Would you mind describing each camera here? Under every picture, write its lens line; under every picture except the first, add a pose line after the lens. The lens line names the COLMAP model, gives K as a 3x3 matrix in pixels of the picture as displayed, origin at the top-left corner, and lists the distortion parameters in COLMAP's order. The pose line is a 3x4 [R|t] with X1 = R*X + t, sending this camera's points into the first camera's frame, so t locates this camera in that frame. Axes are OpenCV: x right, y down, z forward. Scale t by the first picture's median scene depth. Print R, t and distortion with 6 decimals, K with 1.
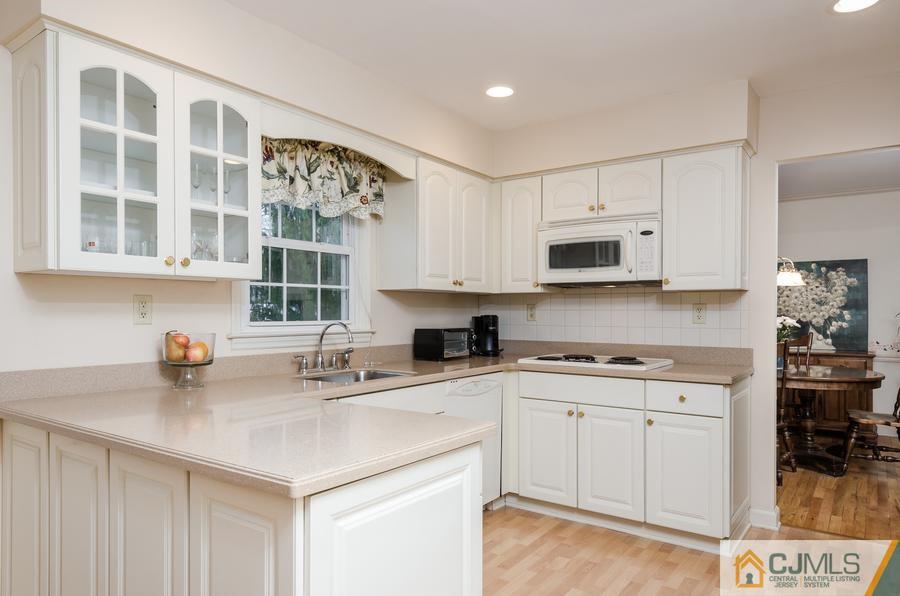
lens RADIAL K [[577.6, 0, 456.0], [0, 577.6, 315.0], [0, 0, 1]] dist [-0.004868, -0.001926]
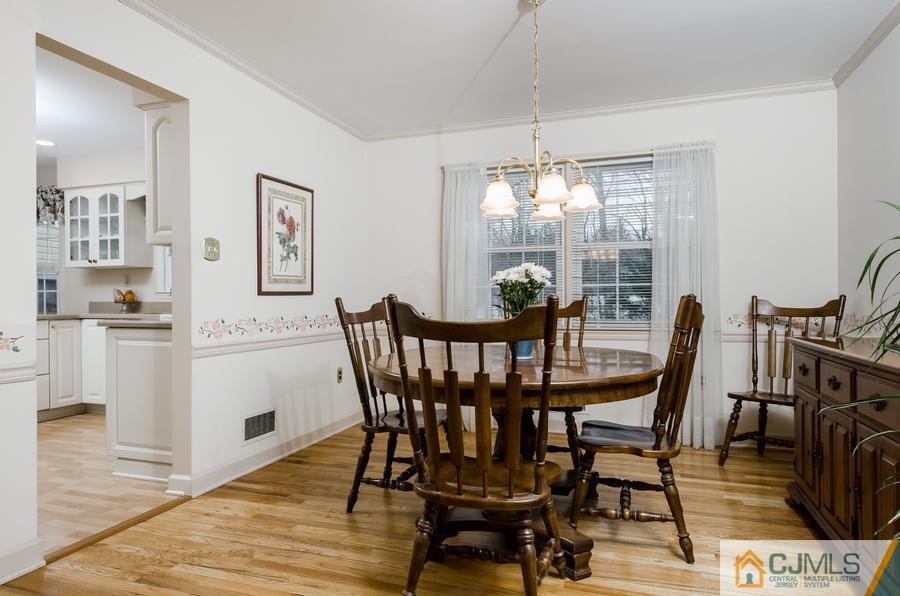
lens RADIAL K [[555.6, 0, 452.1], [0, 555.6, 301.3], [0, 0, 1]] dist [0.019396, 0.000871]
pose [[0.292939, -0.004948, -0.956118, 1.589352], [0.002799, 0.999987, -0.004317, 0.067803], [0.956127, -0.001411, 0.292949, 1.196095]]
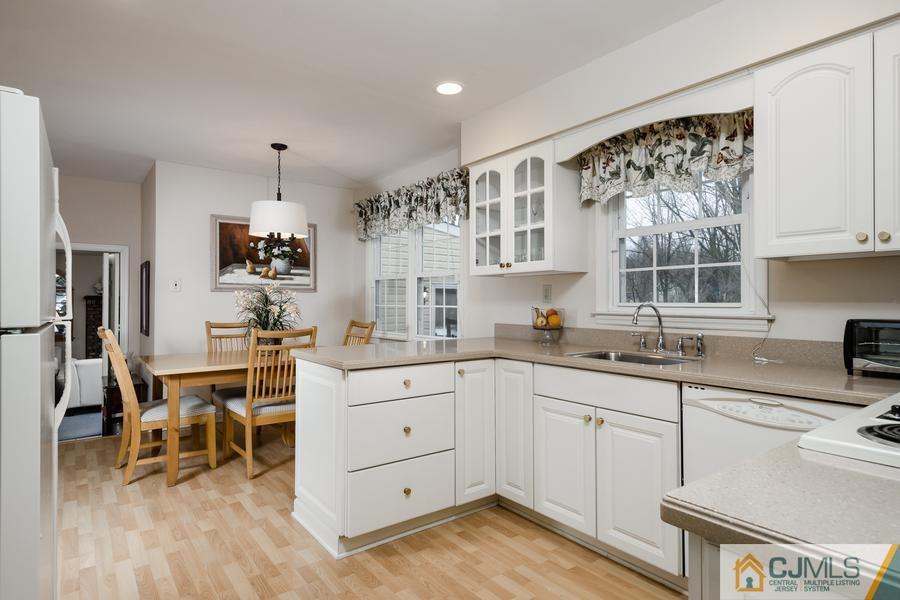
lens RADIAL K [[492.5, 0, 452.1], [0, 492.5, 301.4], [0, 0, 1]] dist [-0.007344, -0.000561]
pose [[-0.296385, 0.007797, -0.955037, 0.637647], [0.000373, 0.999968, 0.008048, 0.001016], [0.955068, 0.002029, -0.296378, 0.847762]]
